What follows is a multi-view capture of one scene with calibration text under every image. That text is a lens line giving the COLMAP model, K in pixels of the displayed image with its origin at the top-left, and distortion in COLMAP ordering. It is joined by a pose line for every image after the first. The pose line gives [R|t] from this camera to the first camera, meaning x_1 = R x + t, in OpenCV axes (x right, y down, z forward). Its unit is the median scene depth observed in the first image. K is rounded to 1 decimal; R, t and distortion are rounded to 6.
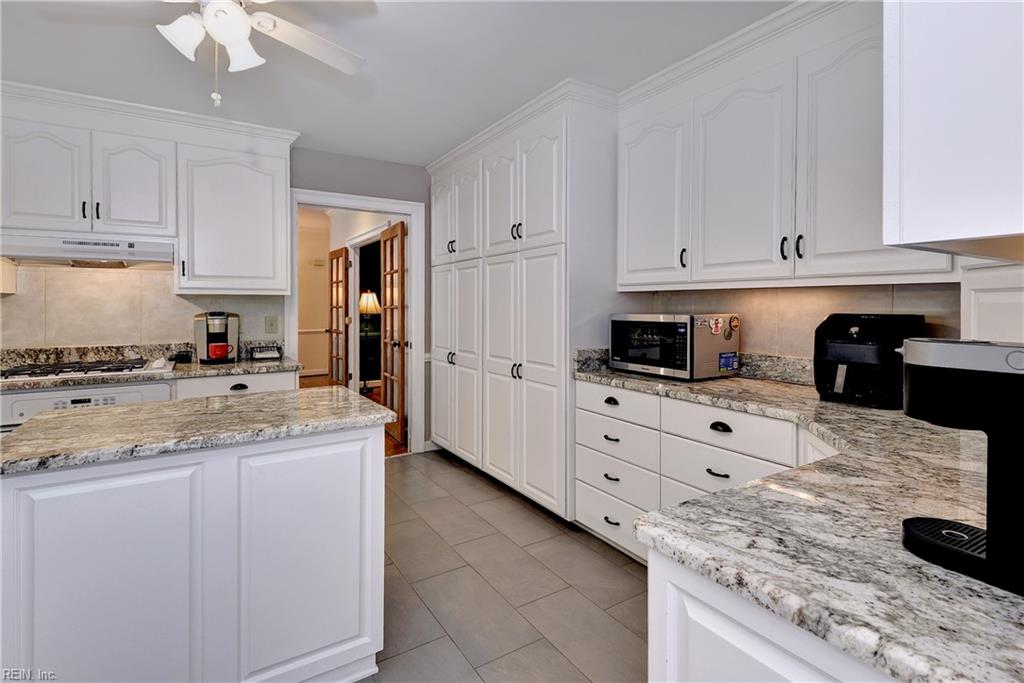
lens RADIAL K [[478.6, 0, 512.6], [0, 478.6, 314.1], [0, 0, 1]] dist [0.004388, 0.000156]
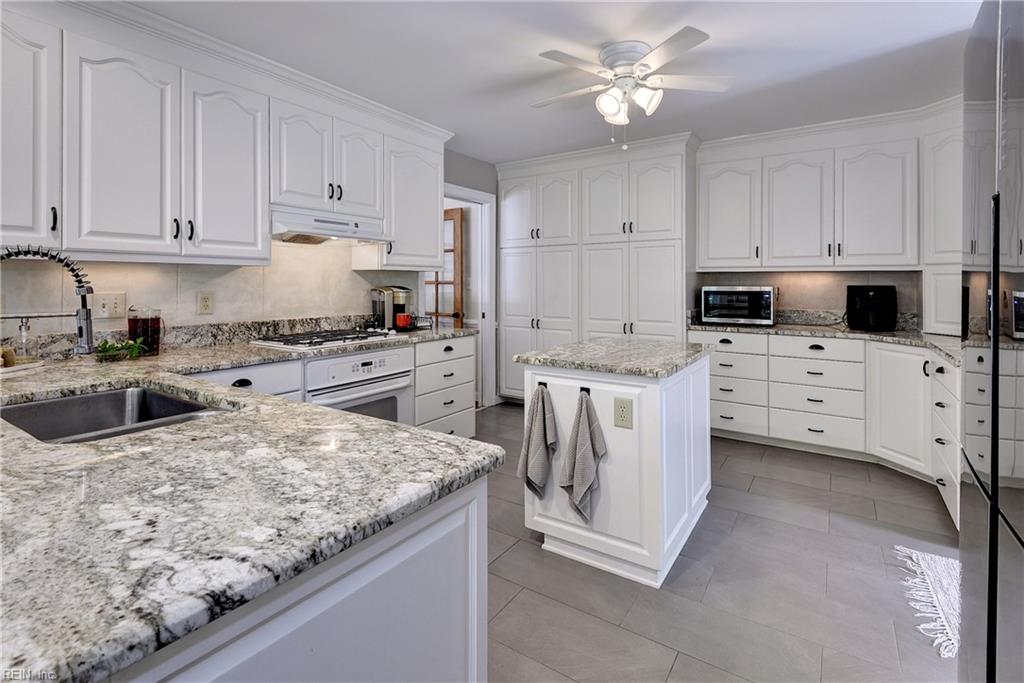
lens RADIAL K [[479.9, 0, 505.0], [0, 479.9, 285.9], [0, 0, 1]] dist [0.009655, -0.001196]
pose [[0.919430, -0.000347, 0.393254, -0.912433], [0.005088, 0.999926, -0.011016, 0.010379], [-0.393222, 0.012129, 0.919364, -0.147226]]
